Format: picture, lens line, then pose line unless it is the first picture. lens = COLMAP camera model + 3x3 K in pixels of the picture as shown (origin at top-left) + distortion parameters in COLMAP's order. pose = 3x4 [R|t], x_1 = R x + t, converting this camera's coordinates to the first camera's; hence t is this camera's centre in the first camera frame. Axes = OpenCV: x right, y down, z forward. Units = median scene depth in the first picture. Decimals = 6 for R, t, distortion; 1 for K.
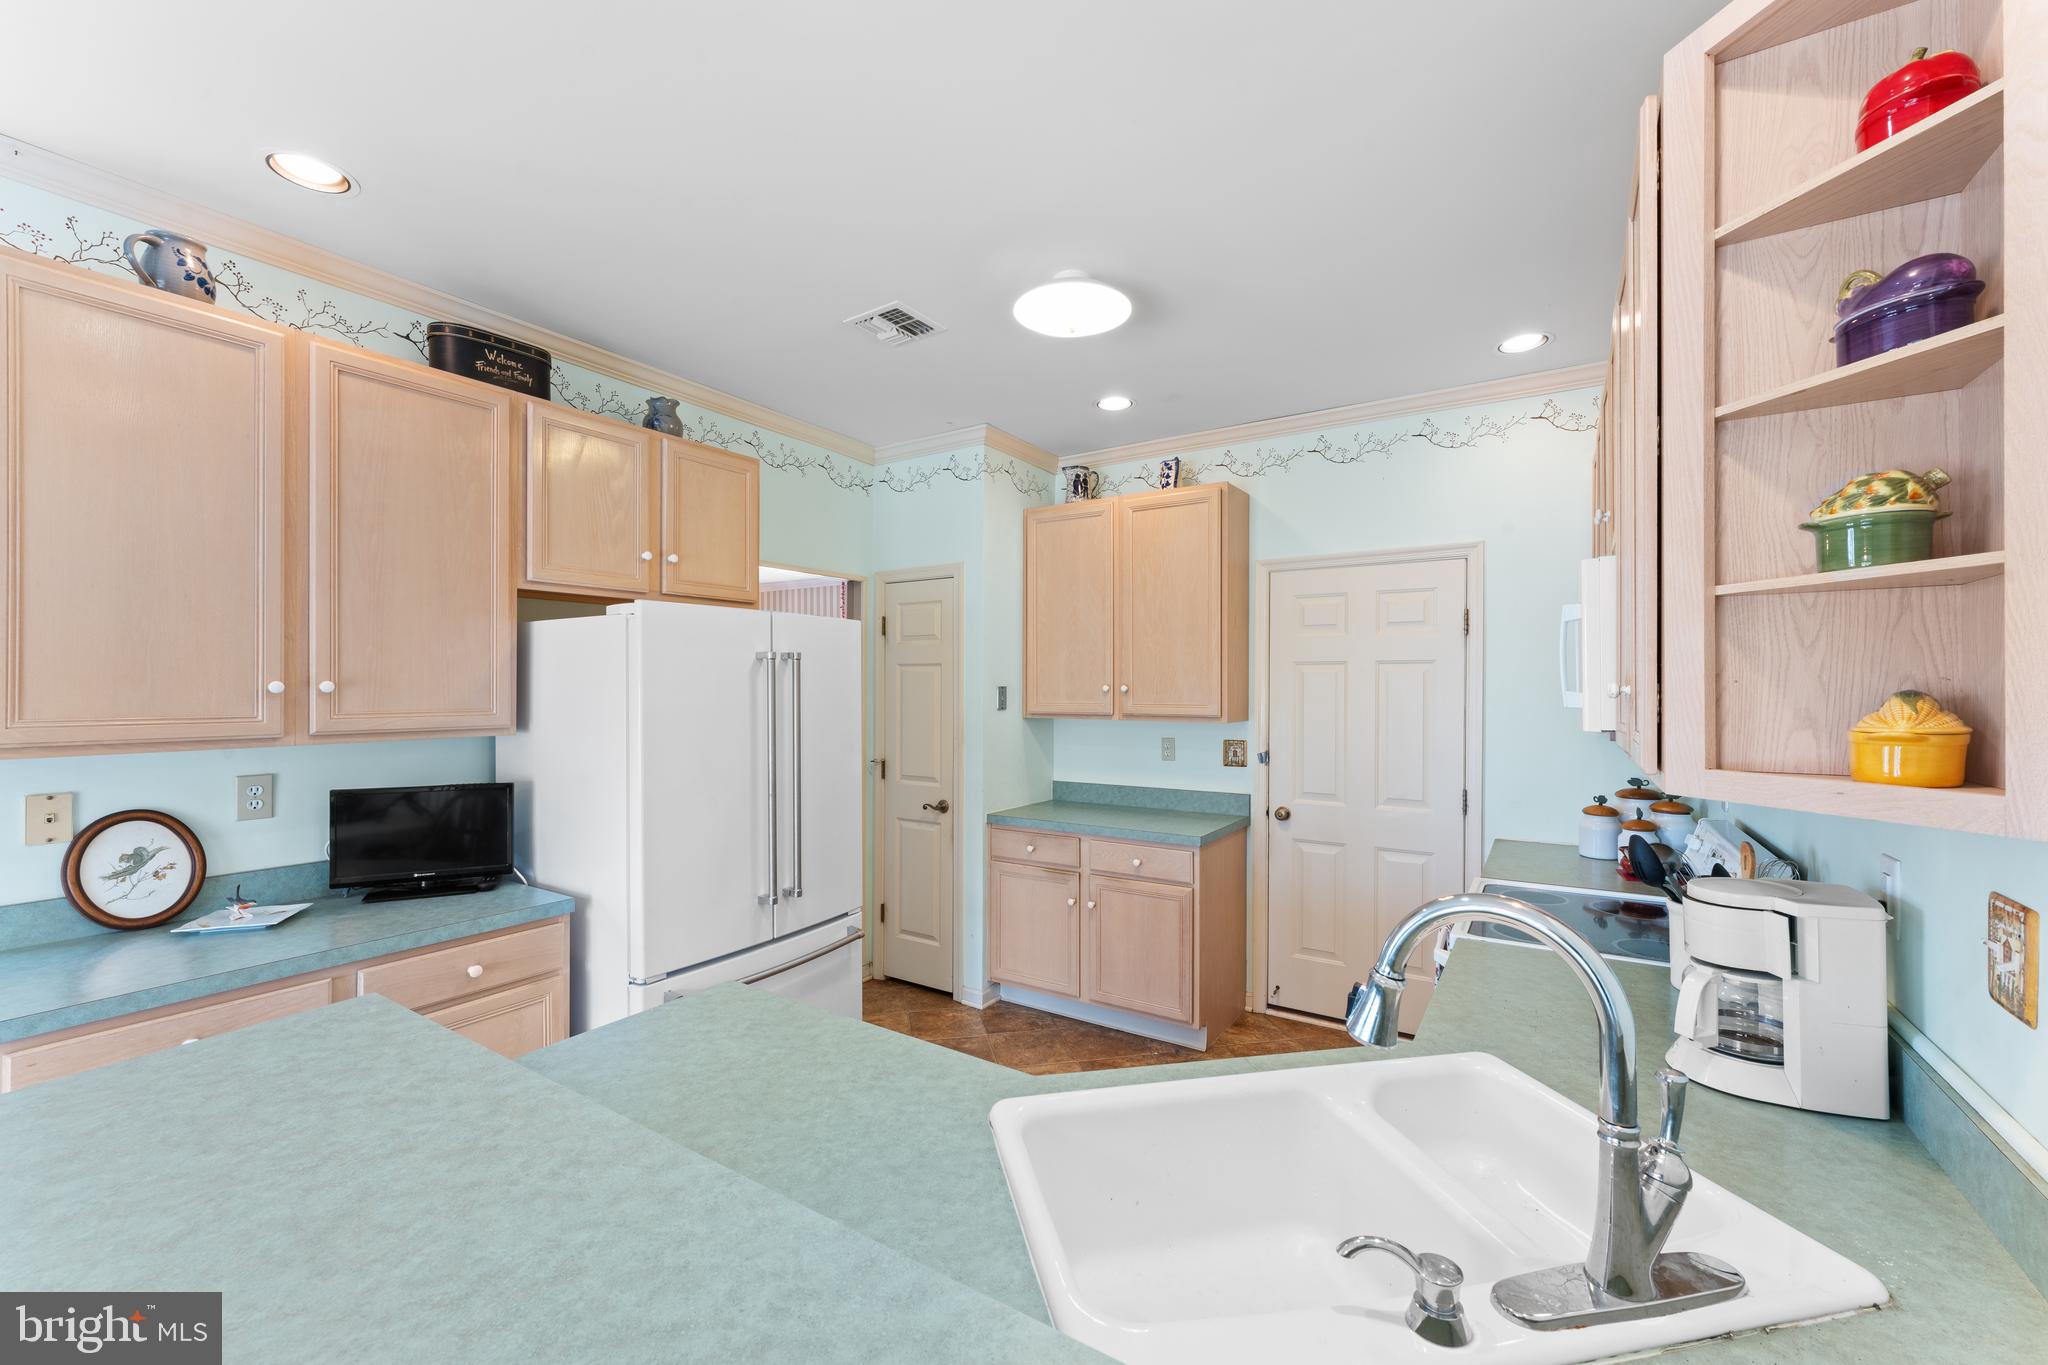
lens RADIAL K [[821.7, 0, 1023.9], [0, 821.7, 688.8], [0, 0, 1]] dist [0.001395, -0.000043]
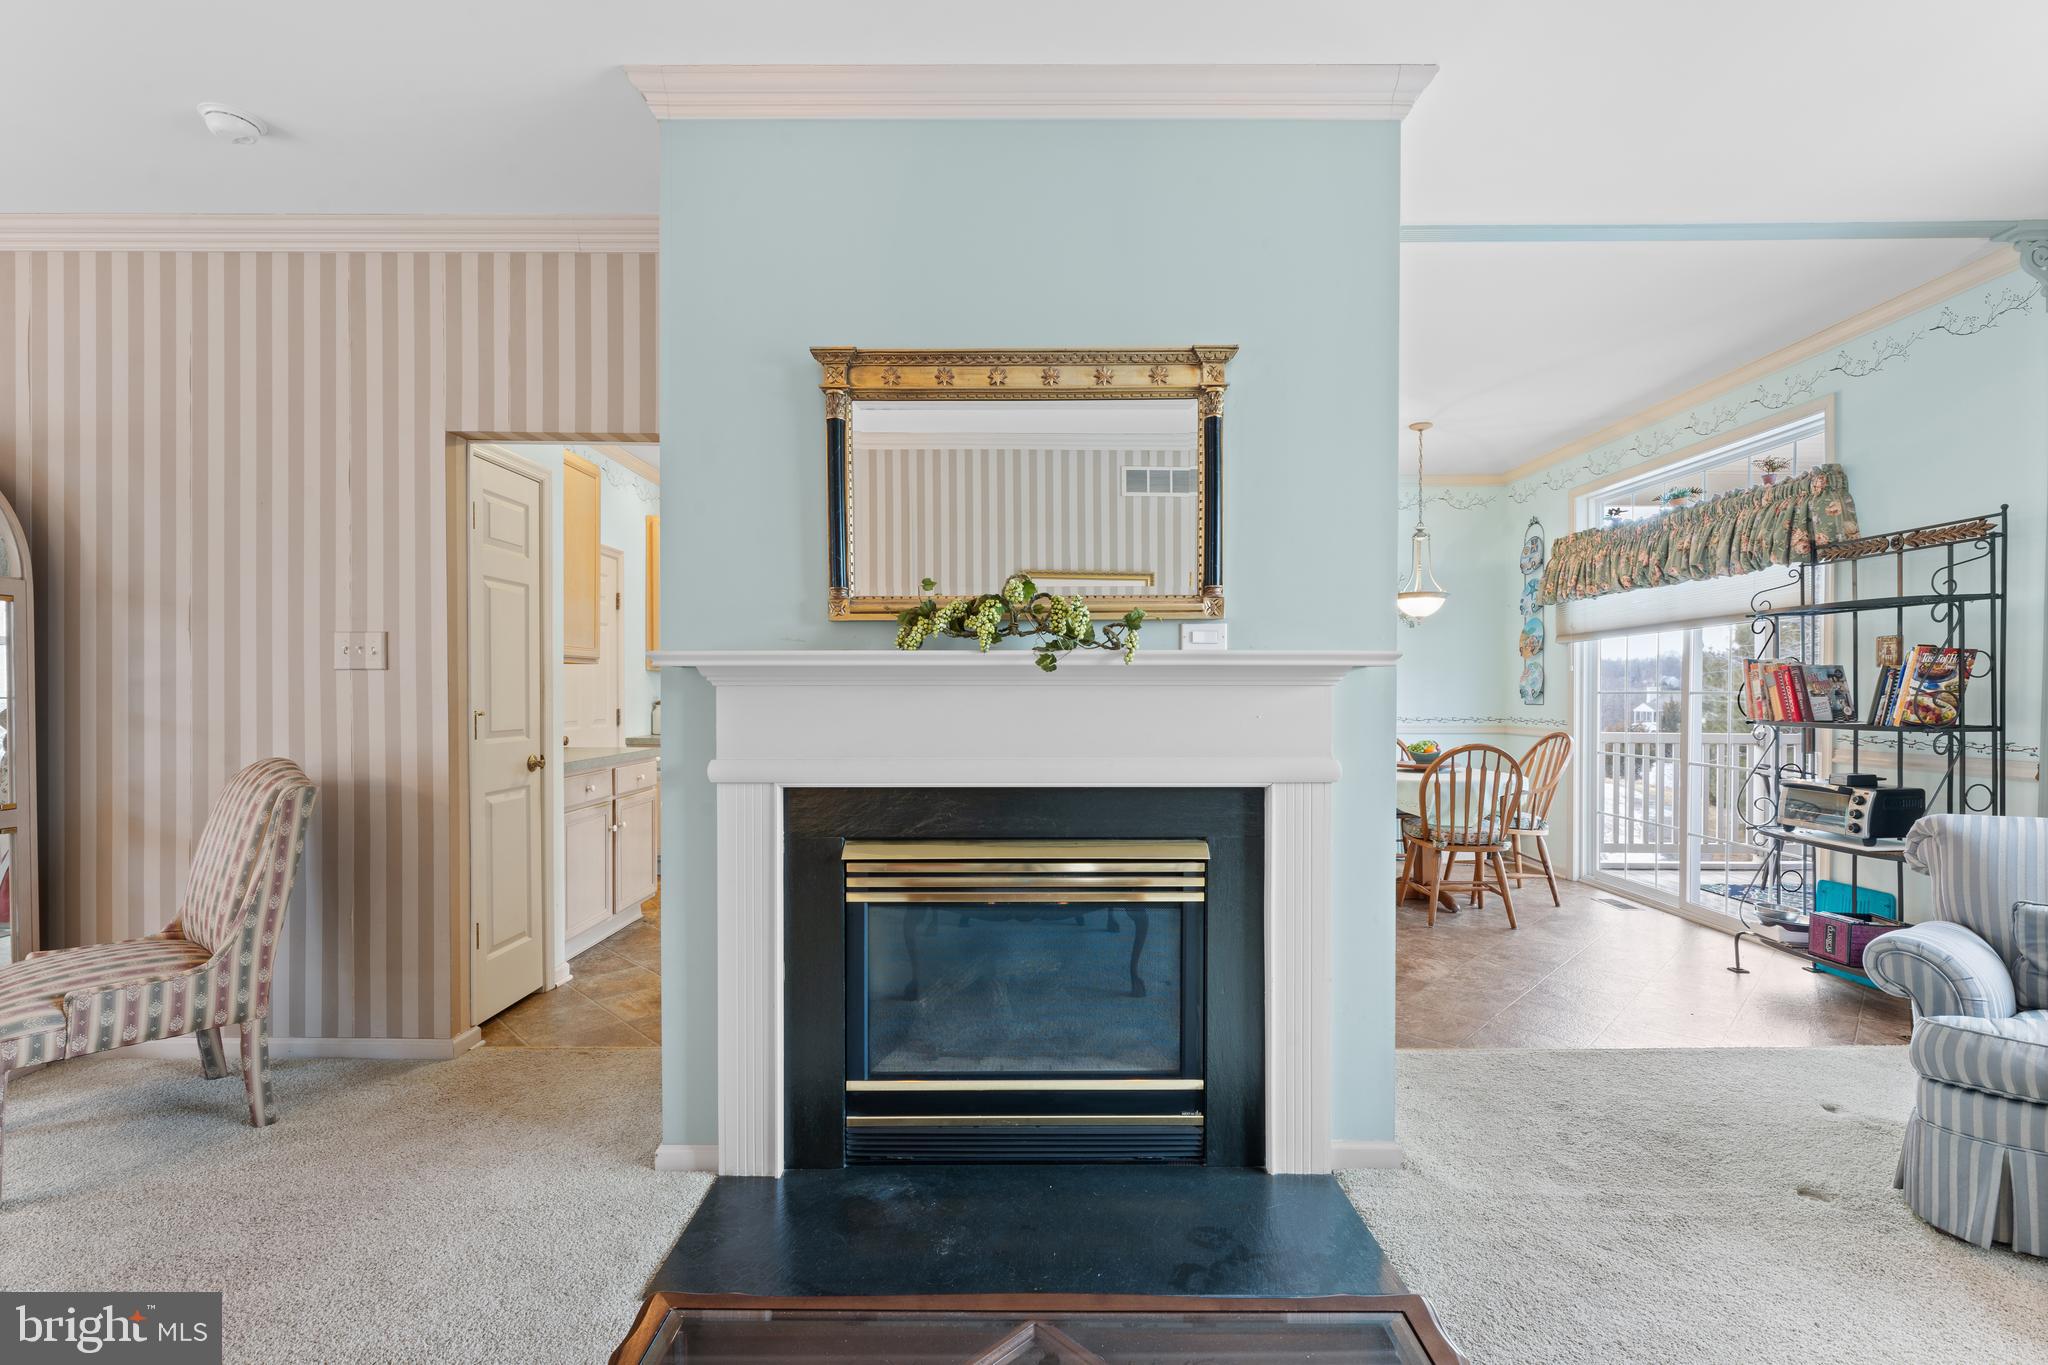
lens RADIAL K [[908.1, 0, 1027.0], [0, 908.1, 701.4], [0, 0, 1]] dist [-0.000770, 0.000590]
pose [[-0.548095, -0.012714, 0.836319, -1.696120], [-0.002499, 0.999905, 0.013563, 0.106181], [-0.836412, 0.005344, -0.548075, 1.660225]]
